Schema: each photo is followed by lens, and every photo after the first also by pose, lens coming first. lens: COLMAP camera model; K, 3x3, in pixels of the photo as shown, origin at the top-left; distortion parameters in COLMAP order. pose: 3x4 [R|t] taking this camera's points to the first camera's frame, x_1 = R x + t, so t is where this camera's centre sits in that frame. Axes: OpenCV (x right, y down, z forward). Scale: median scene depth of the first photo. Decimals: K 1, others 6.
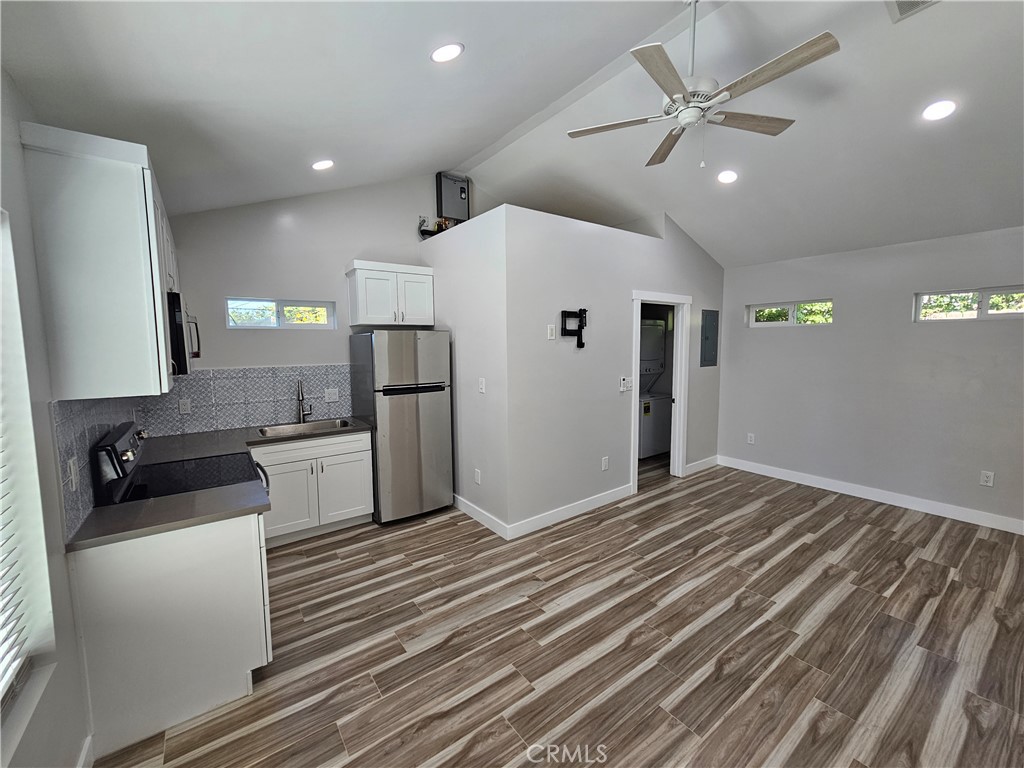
lens RADIAL K [[421.8, 0, 516.3], [0, 421.8, 379.7], [0, 0, 1]] dist [-0.000471, -0.001009]
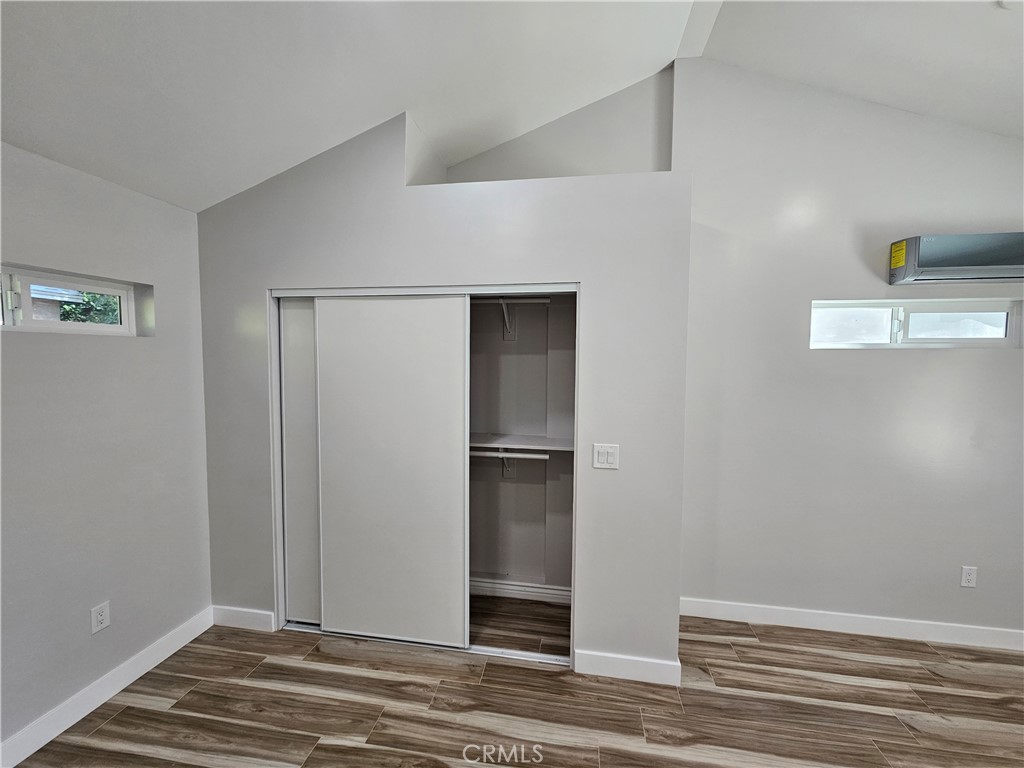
lens RADIAL K [[421.8, 0, 516.3], [0, 421.8, 379.7], [0, 0, 1]] dist [-0.000471, -0.001009]
pose [[-0.702561, -0.034955, 0.710764, 0.348514], [0.060516, 0.992240, 0.108616, -0.107512], [-0.709045, 0.119322, -0.694994, 0.977905]]
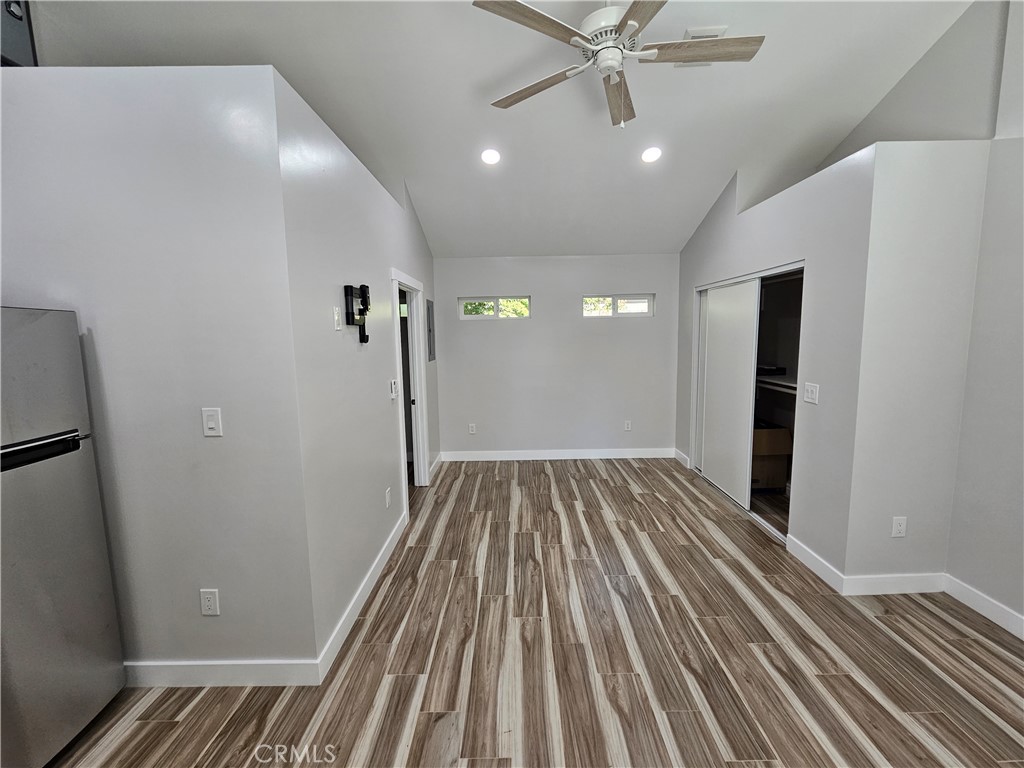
lens RADIAL K [[423.2, 0, 515.8], [0, 423.2, 380.9], [0, 0, 1]] dist [-0.000185, -0.000375]
pose [[0.595433, -0.094117, 0.797873, -0.276274], [0.082714, 0.995019, 0.055645, -0.034729], [-0.799136, 0.032862, 0.600252, 0.432620]]
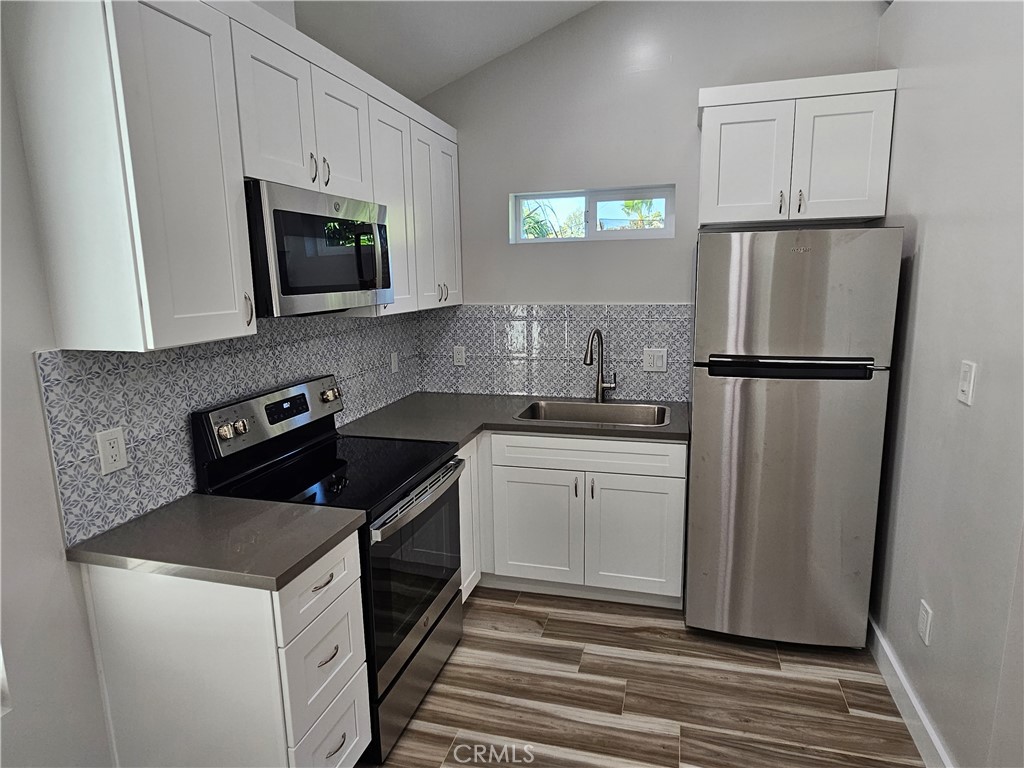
lens RADIAL K [[593.7, 0, 518.4], [0, 593.7, 381.2], [0, 0, 1]] dist [-0.002041, -0.001014]
pose [[0.615170, 0.136929, -0.776412, 0.070236], [-0.055328, 0.989872, 0.130737, -0.031460], [0.786450, -0.037468, 0.616516, 0.443657]]
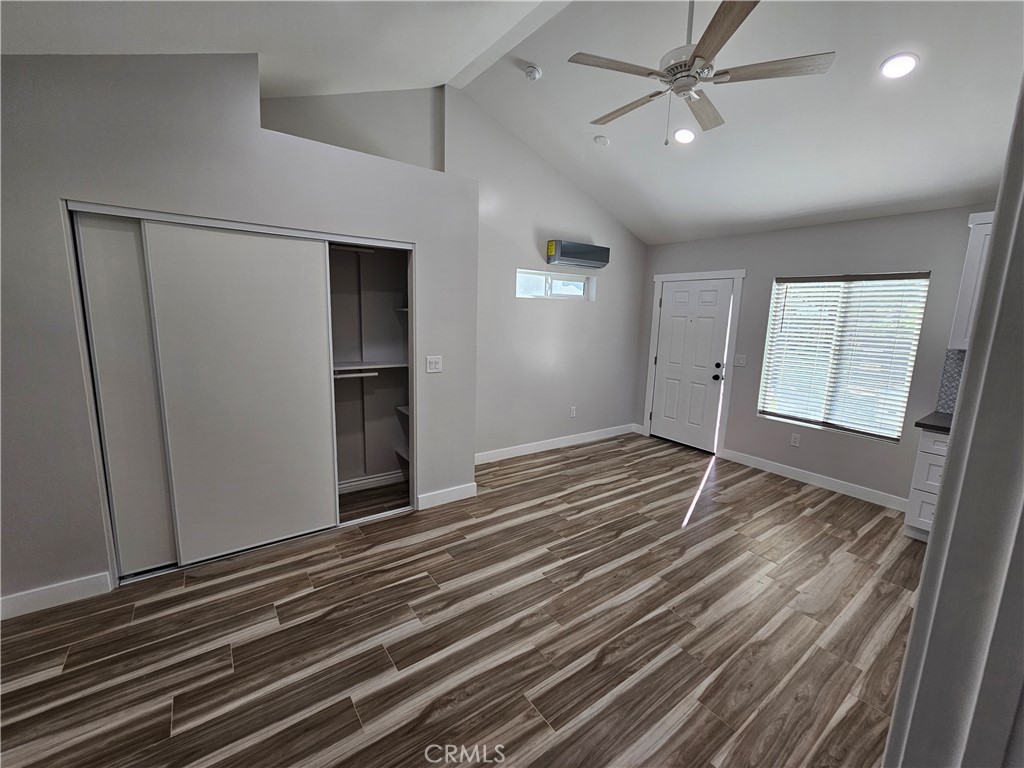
lens RADIAL K [[421.8, 0, 516.3], [0, 421.8, 379.7], [0, 0, 1]] dist [-0.000471, -0.001009]
pose [[-0.999758, -0.020026, -0.009111, 0.518552], [-0.021650, 0.969177, 0.245411, -0.120980], [0.003915, 0.245549, -0.969376, 1.382172]]
